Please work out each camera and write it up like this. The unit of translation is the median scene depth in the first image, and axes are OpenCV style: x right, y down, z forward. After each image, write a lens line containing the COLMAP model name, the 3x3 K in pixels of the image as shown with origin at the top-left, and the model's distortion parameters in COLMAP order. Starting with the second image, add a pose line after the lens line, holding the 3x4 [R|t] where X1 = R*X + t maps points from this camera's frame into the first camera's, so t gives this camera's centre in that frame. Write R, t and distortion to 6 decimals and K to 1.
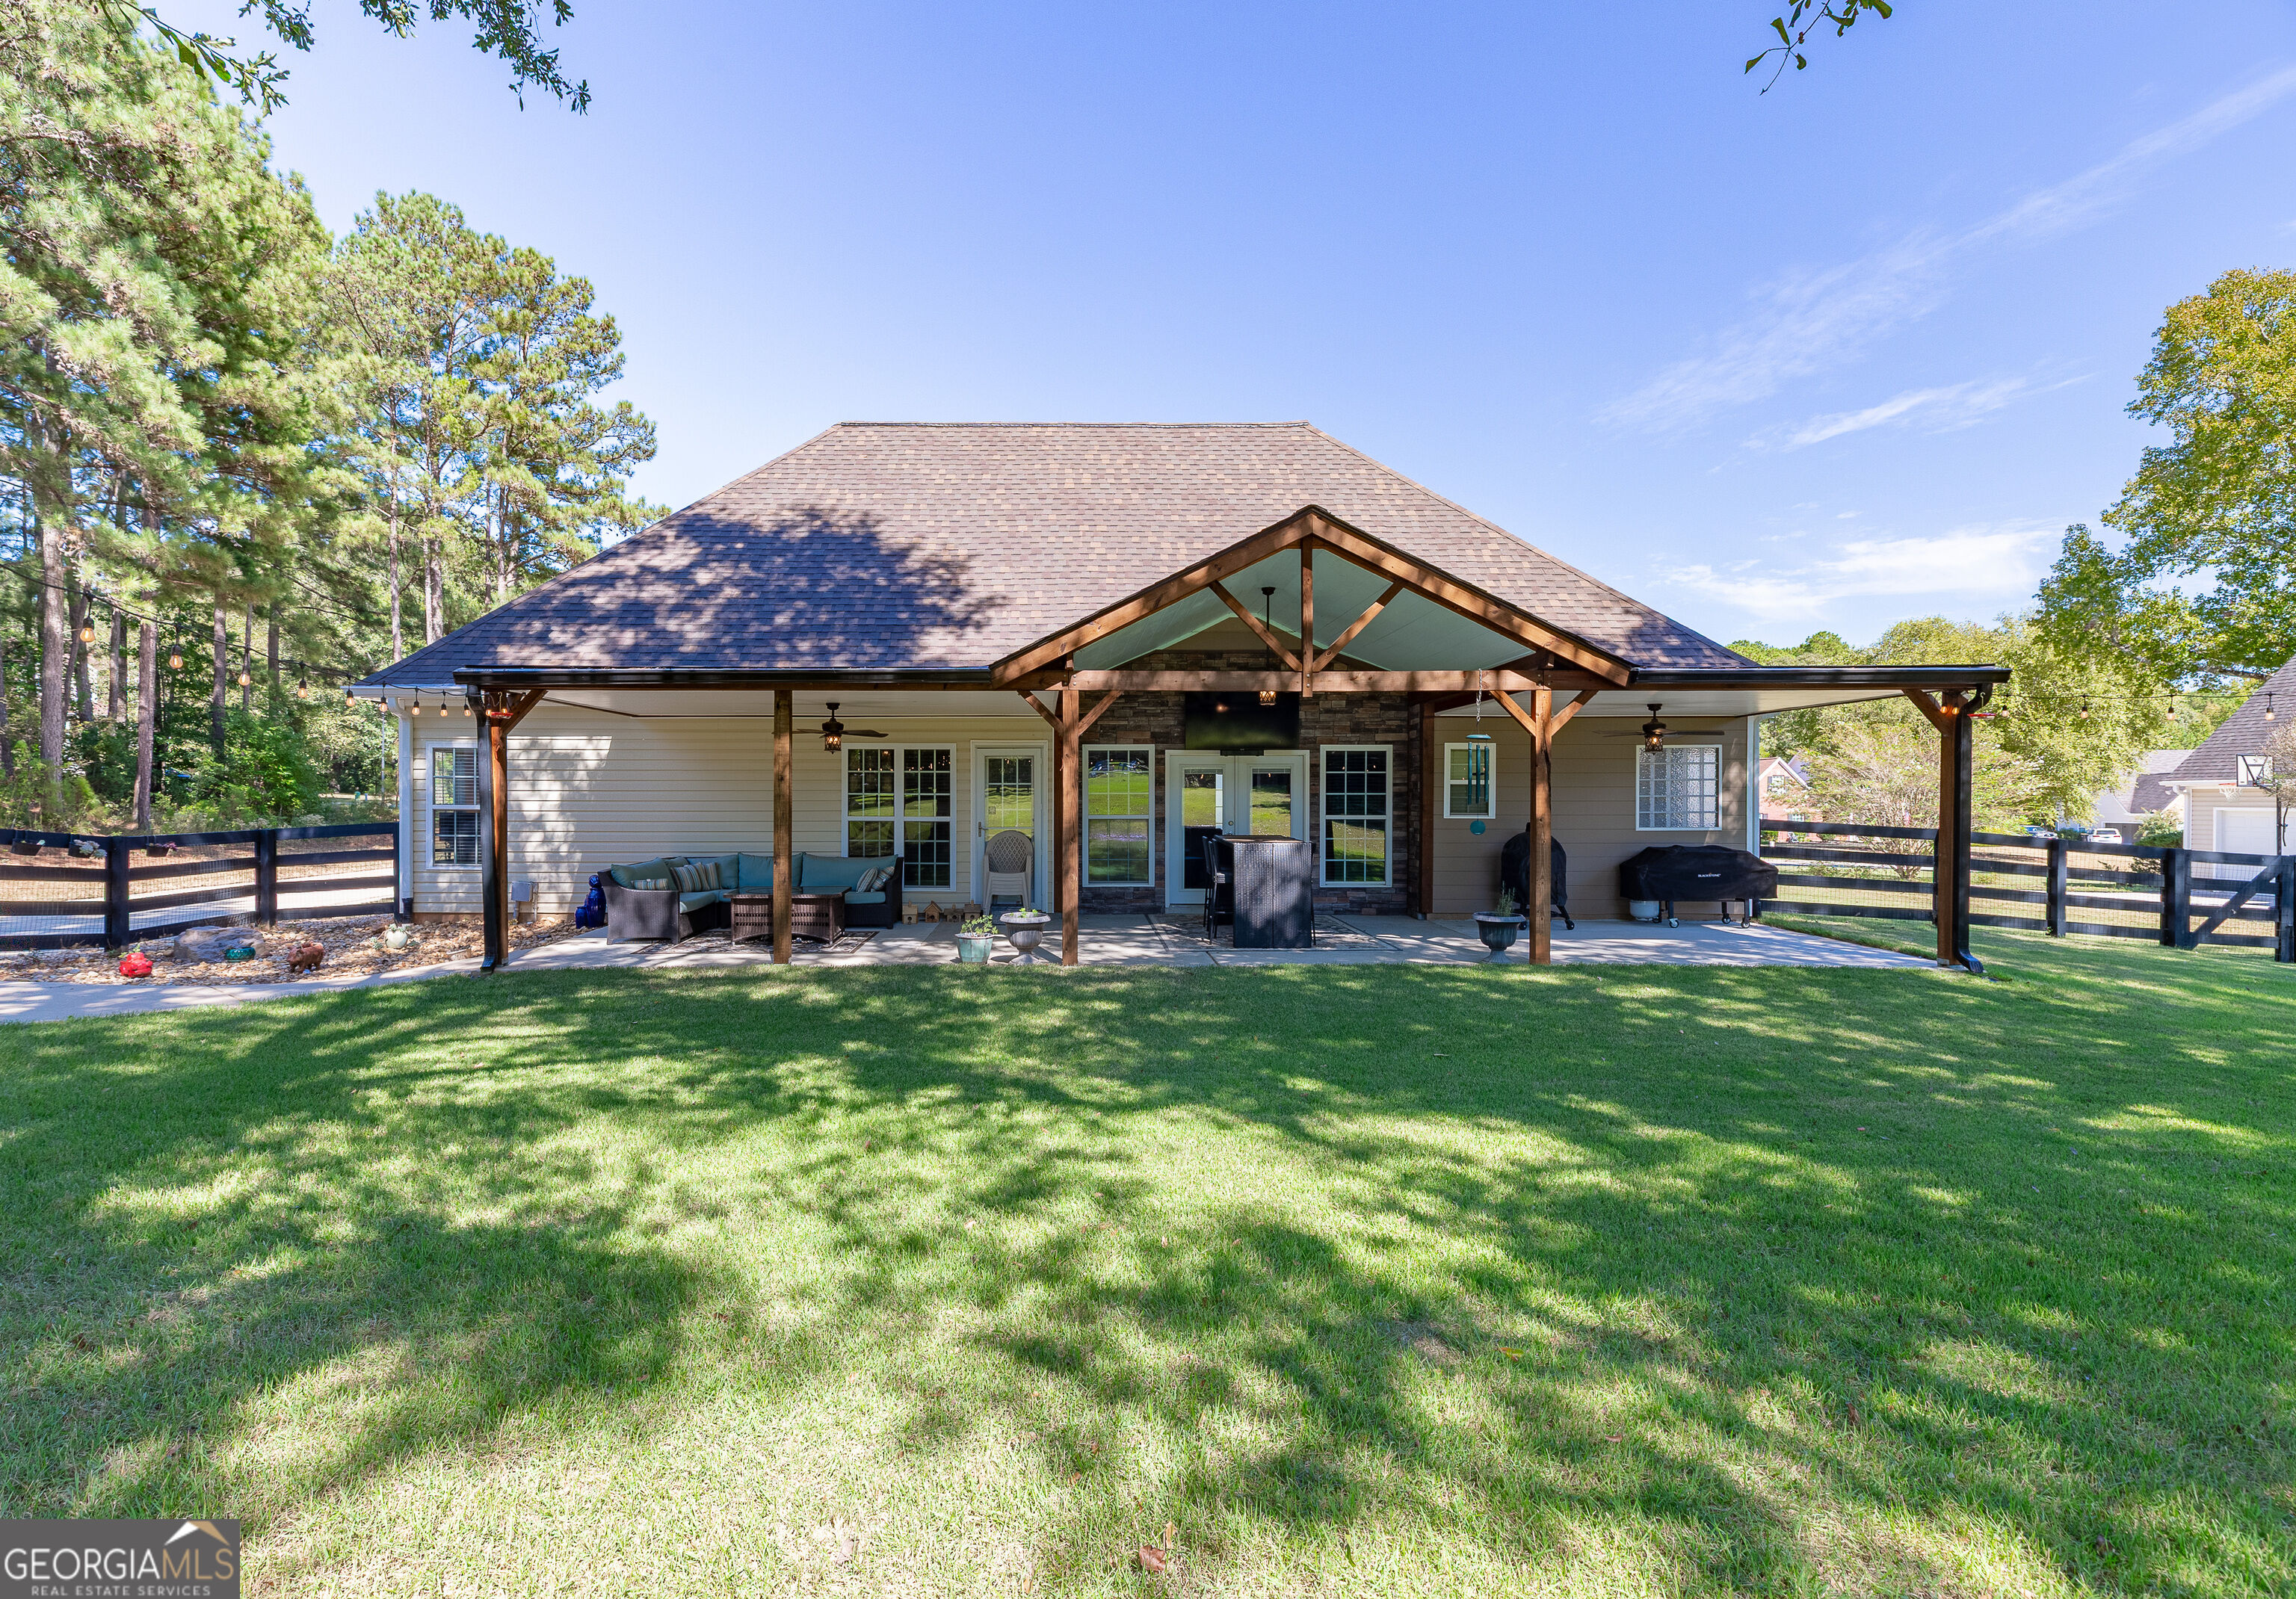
lens RADIAL K [[1134.5, 0, 1130.7], [0, 1134.5, 801.1], [0, 0, 1]] dist [0.023482, 0.001027]
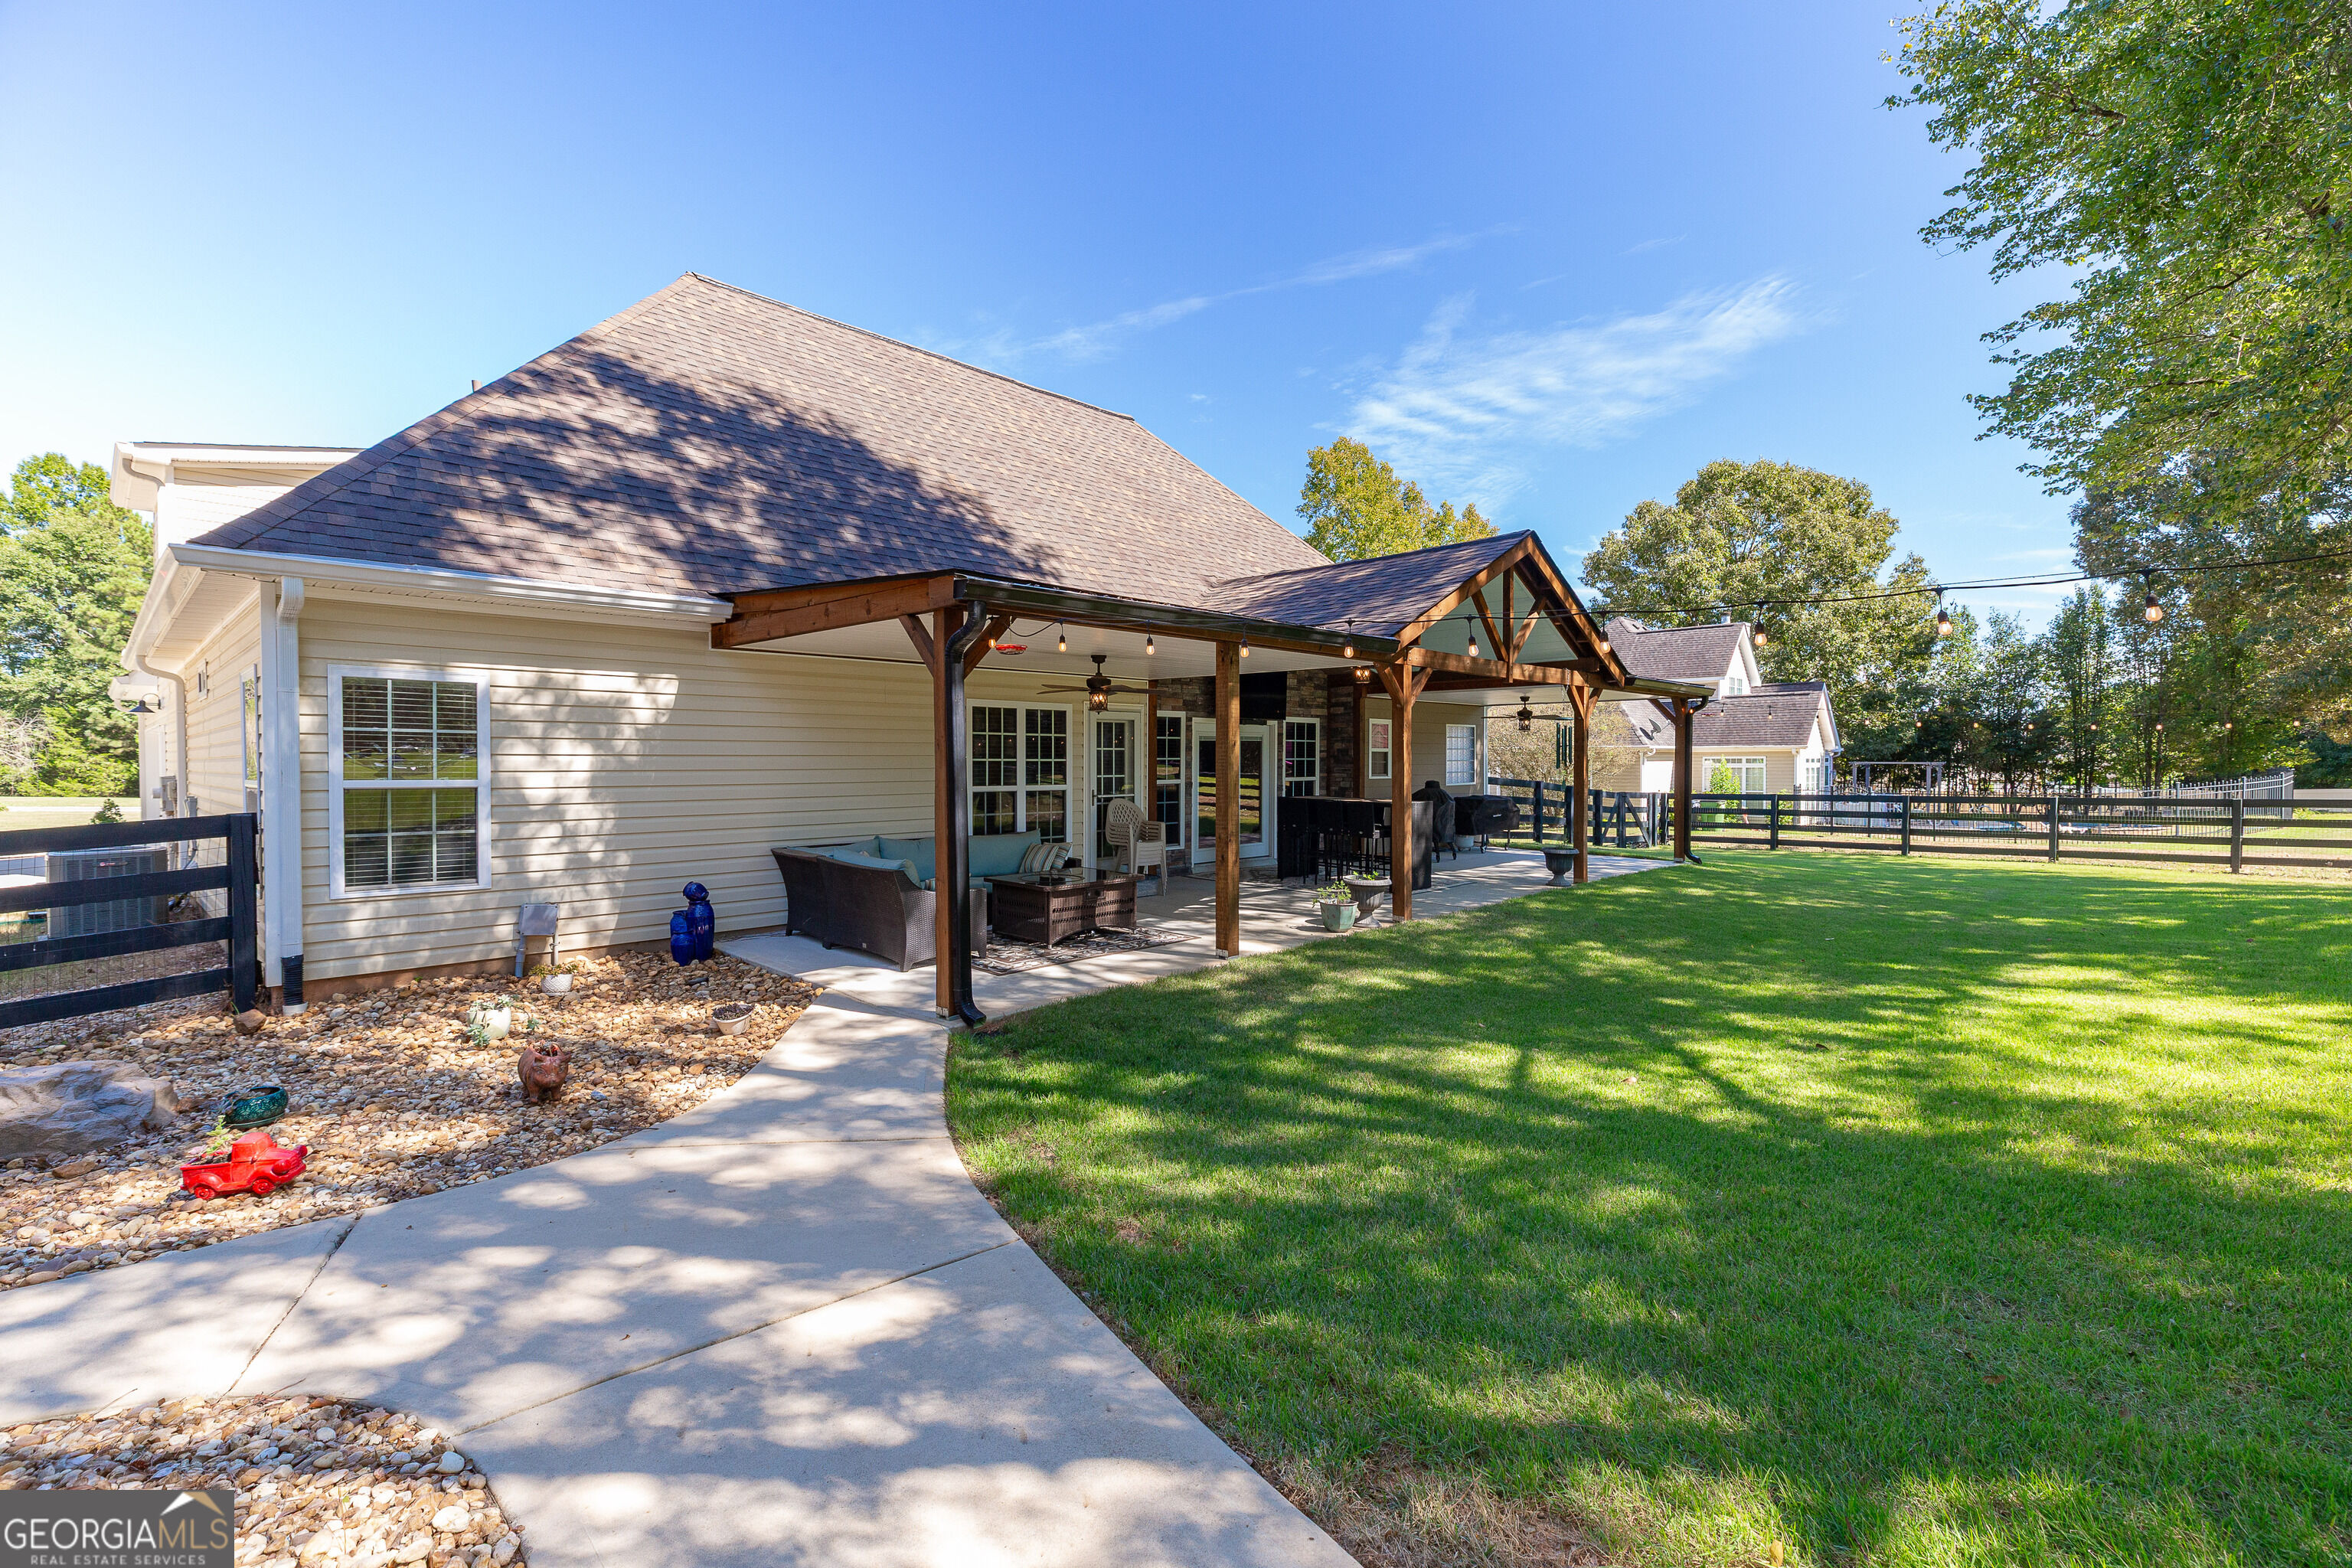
lens RADIAL K [[1052.3, 0, 1160.2], [0, 1052.3, 774.4], [0, 0, 1]] dist [0.001821, -0.000392]
pose [[0.690714, -0.012129, 0.723027, -0.705164], [0.003890, 0.999907, 0.013057, -0.005764], [-0.723118, -0.006206, 0.690697, 0.364843]]
